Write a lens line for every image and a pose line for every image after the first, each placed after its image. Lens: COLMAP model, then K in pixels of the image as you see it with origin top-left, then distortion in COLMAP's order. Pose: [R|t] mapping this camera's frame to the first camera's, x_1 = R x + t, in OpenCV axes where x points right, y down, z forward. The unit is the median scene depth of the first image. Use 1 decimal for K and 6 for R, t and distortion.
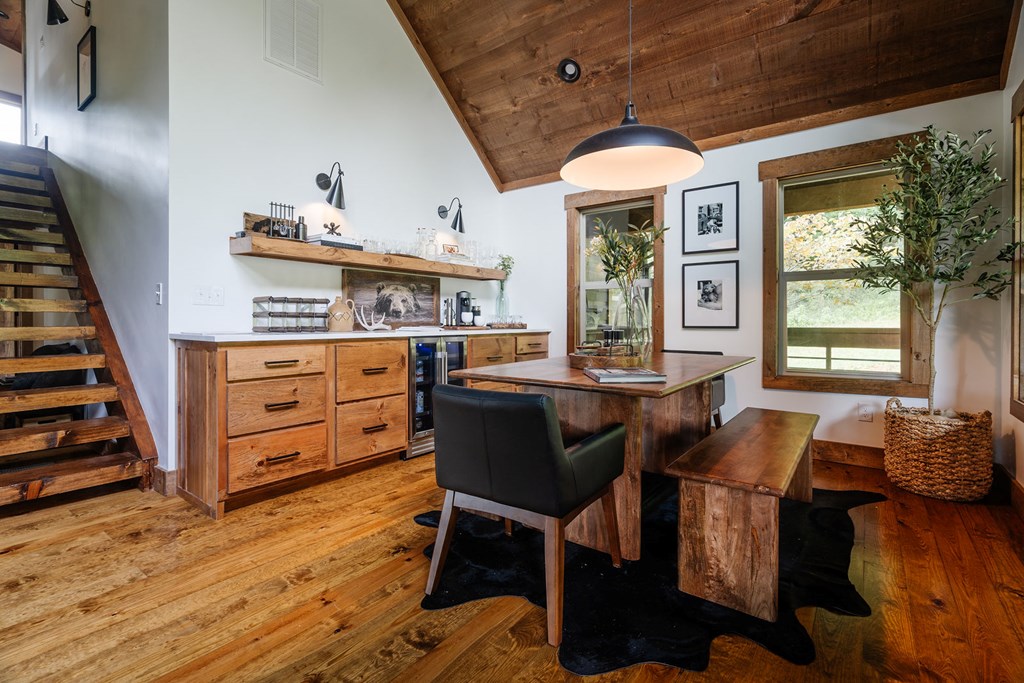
lens RADIAL K [[469.1, 0, 511.9], [0, 469.1, 324.5], [0, 0, 1]] dist [0.000326, 0.000196]
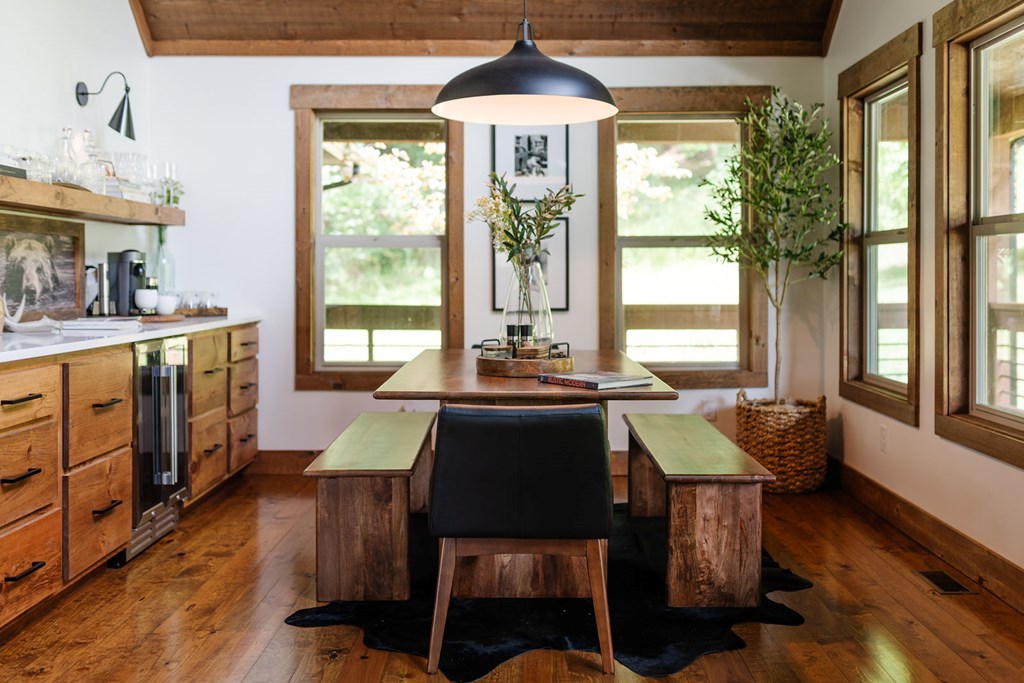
lens RADIAL K [[1004.0, 0, 512.7], [0, 1004.0, 280.6], [0, 0, 1]] dist [-0.000255, 0.007841]
pose [[0.804955, -0.004656, 0.593317, -0.613400], [0.006629, 0.999977, -0.001147, -0.045198], [-0.593298, 0.004857, 0.804968, -0.239989]]
